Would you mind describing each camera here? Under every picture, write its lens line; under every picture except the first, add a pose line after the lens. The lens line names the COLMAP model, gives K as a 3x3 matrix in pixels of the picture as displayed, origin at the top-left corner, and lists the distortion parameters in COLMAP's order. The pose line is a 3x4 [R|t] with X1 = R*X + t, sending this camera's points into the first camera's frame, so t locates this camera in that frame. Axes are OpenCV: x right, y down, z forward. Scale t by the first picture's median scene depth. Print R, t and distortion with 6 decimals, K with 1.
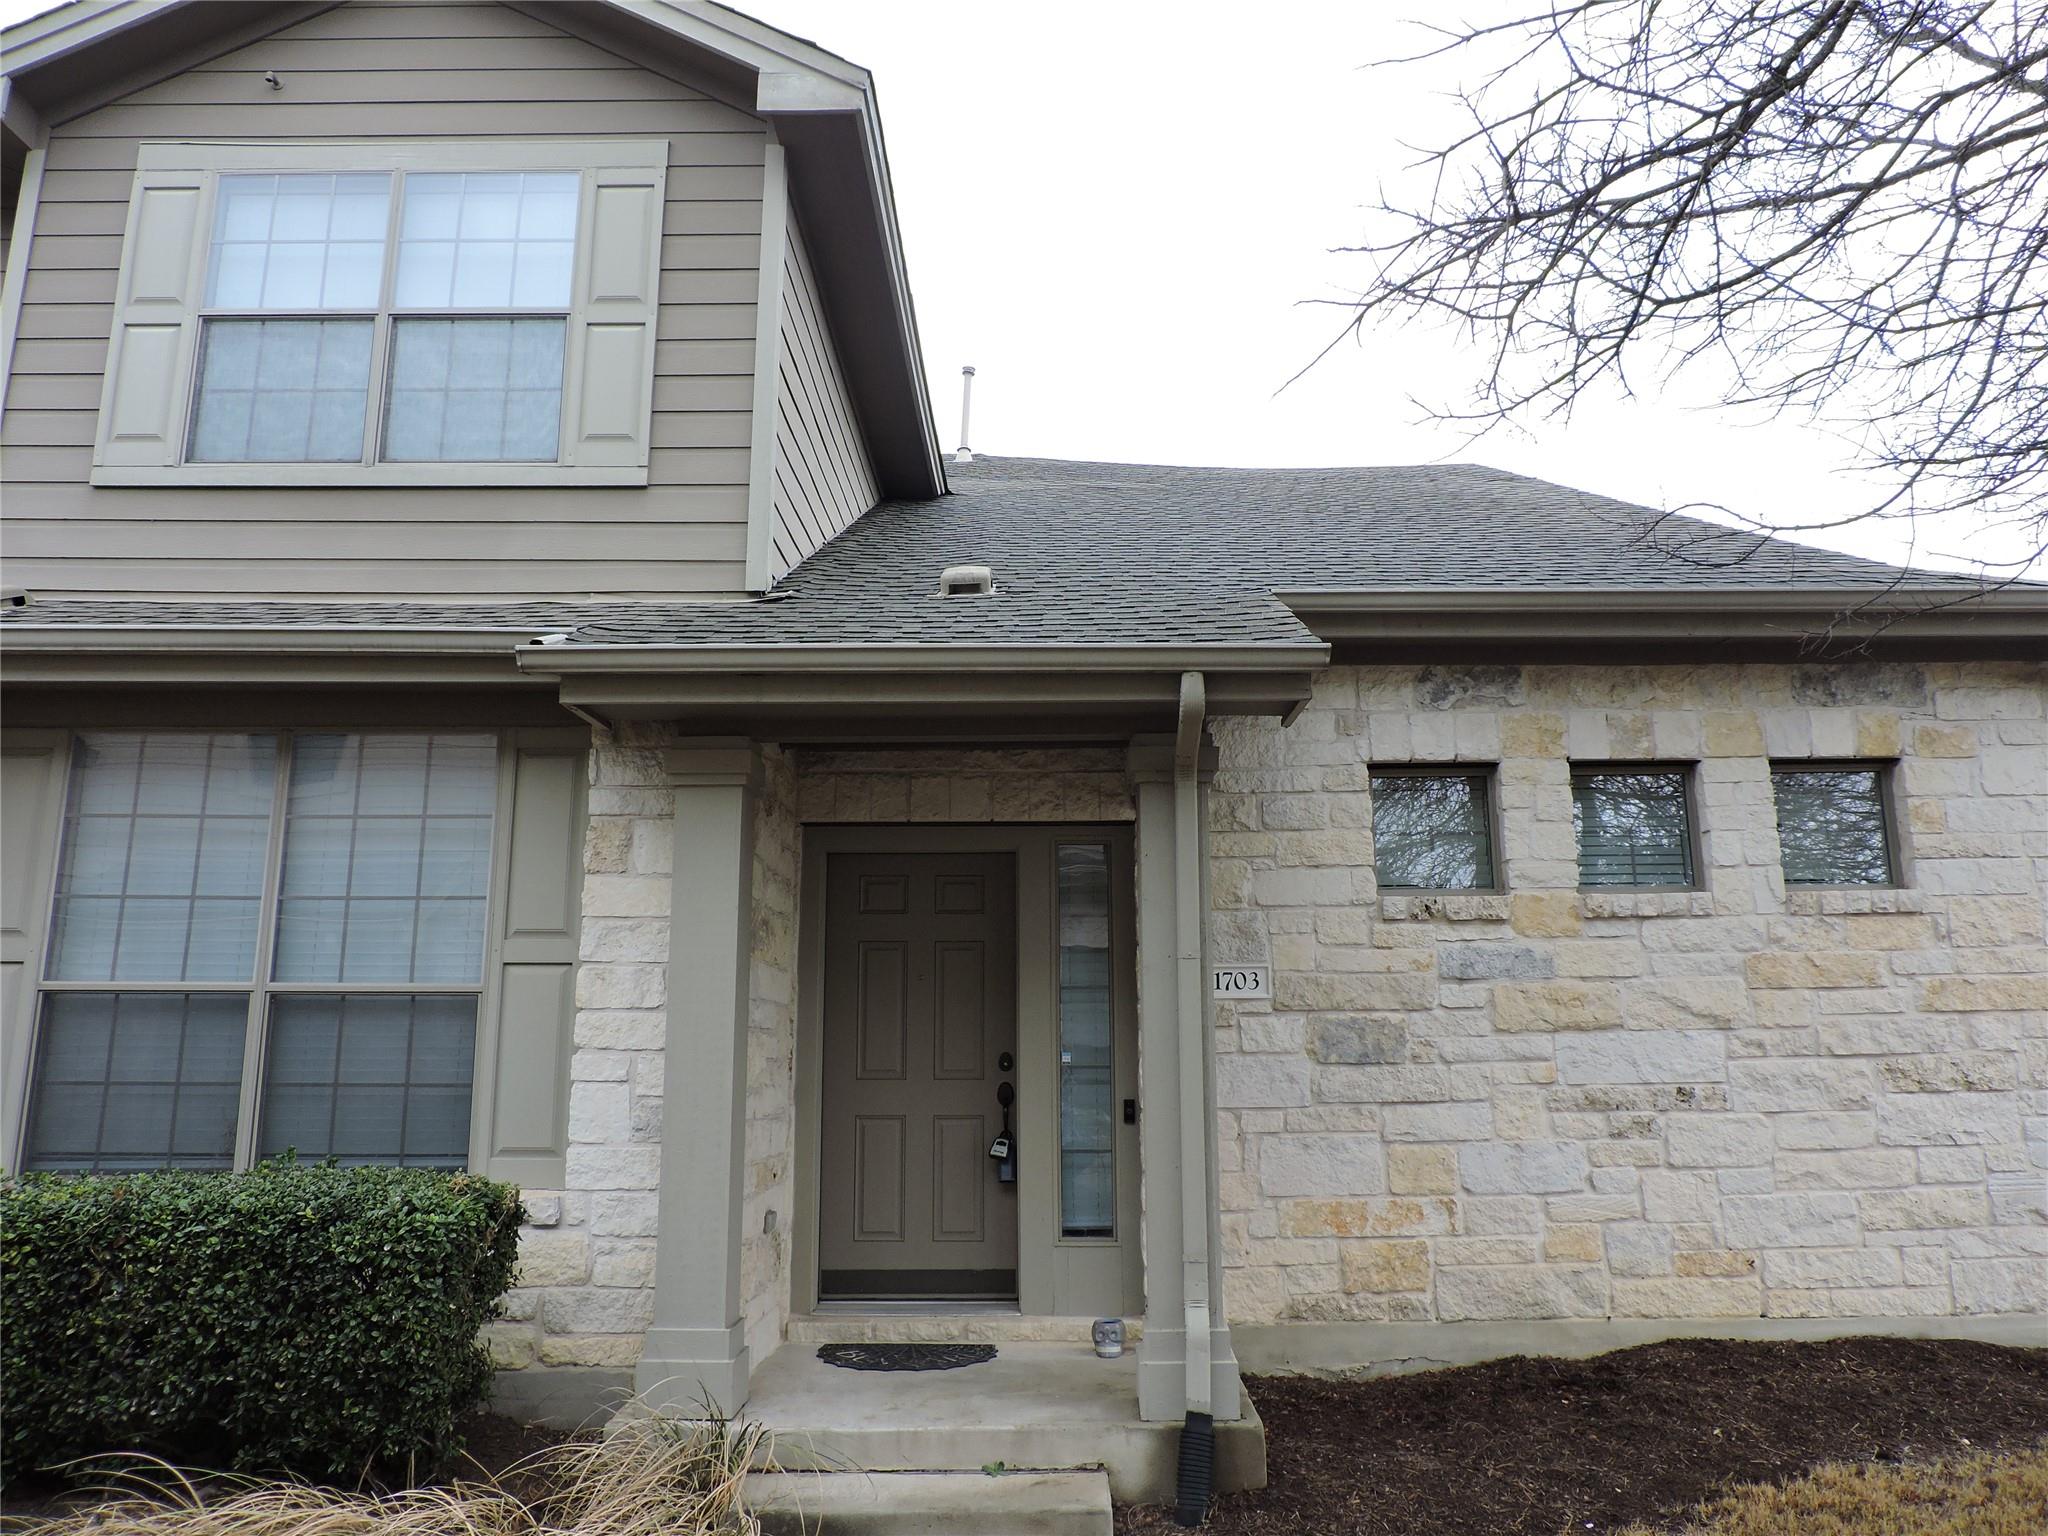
lens RADIAL K [[1443.5, 0, 1047.6], [0, 1443.5, 759.2], [0, 0, 1]] dist [-0.030958, 0.018311]
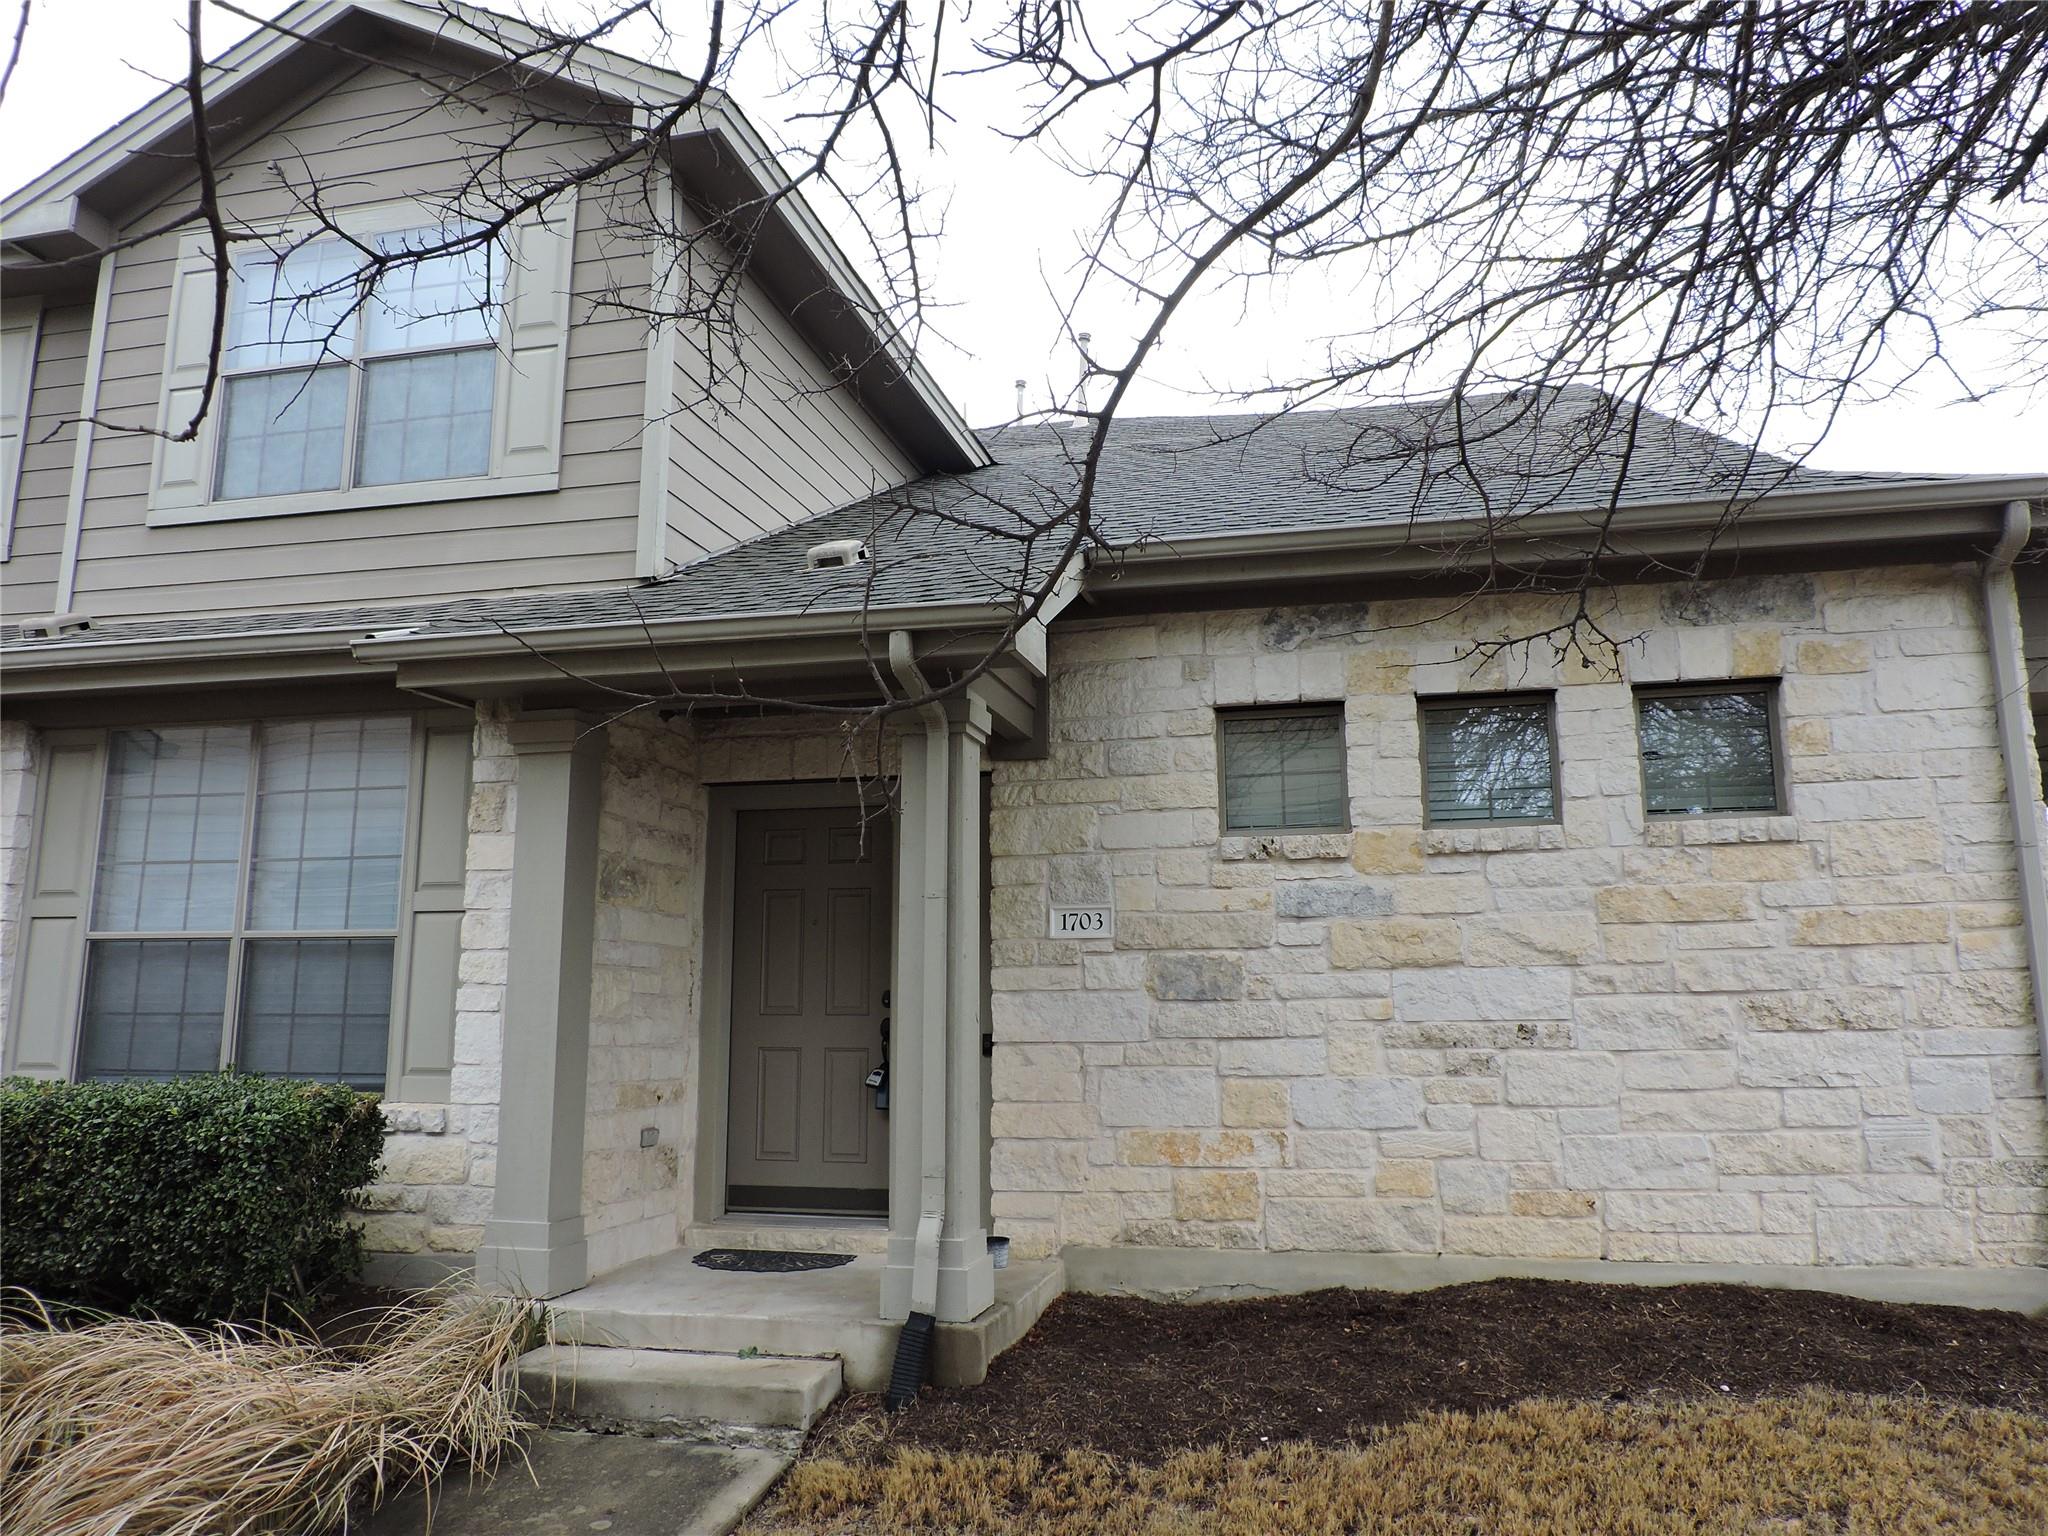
lens RADIAL K [[1443.5, 0, 1047.6], [0, 1443.5, 759.2], [0, 0, 1]] dist [-0.030958, 0.018311]
pose [[0.974556, -0.036779, -0.221105, 0.349525], [0.042596, 0.998859, 0.021599, 0.013024], [0.220058, -0.030468, 0.975011, -0.021633]]
